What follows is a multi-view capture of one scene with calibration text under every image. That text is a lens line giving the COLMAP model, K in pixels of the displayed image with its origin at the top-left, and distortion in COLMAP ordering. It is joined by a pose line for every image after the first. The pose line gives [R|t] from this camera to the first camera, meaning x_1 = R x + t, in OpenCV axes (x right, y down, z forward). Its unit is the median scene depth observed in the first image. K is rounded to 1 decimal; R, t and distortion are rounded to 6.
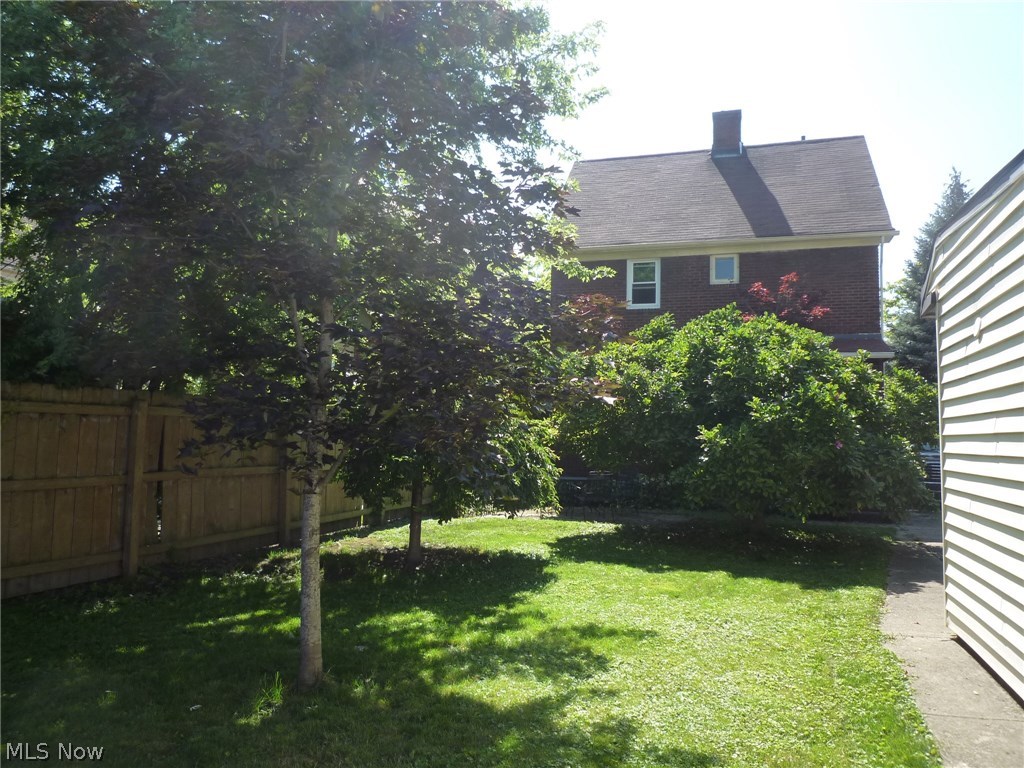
lens RADIAL K [[751.7, 0, 512.0], [0, 751.7, 384.0], [0, 0, 1]] dist [-0.005522, -0.041991]
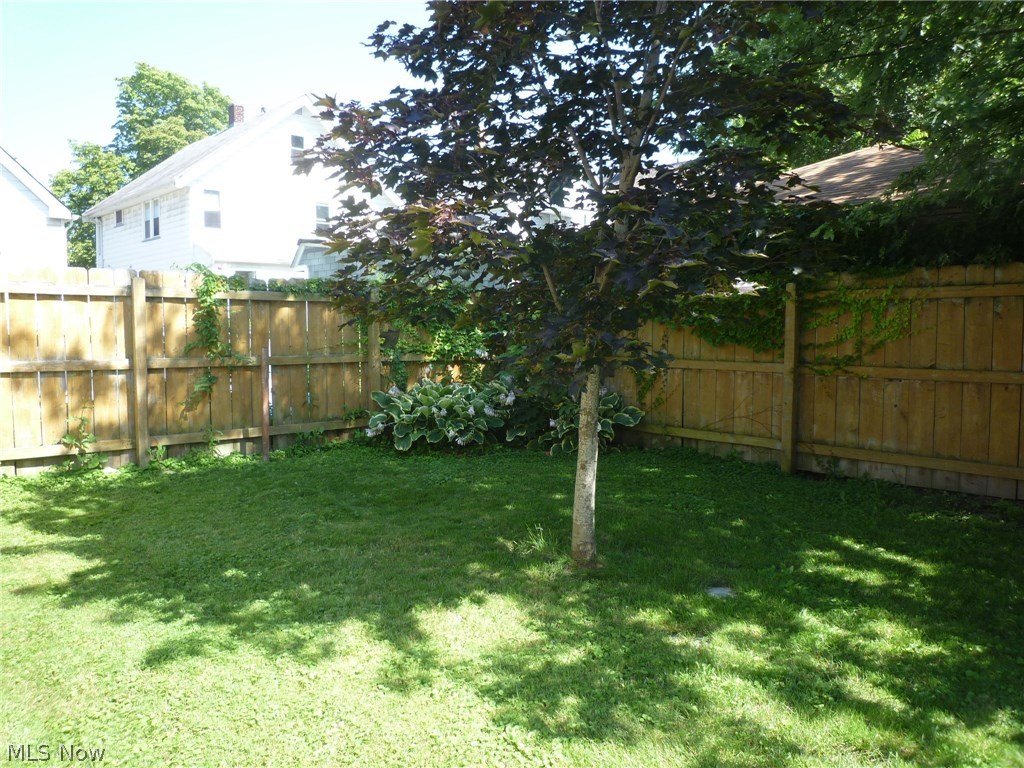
lens RADIAL K [[751.7, 0, 512.0], [0, 751.7, 384.0], [0, 0, 1]] dist [-0.005522, -0.041991]
pose [[-0.463018, 0.042345, -0.885337, 0.433329], [0.054397, 0.998333, 0.019300, 0.096925], [0.884678, -0.039223, -0.464549, 0.935781]]
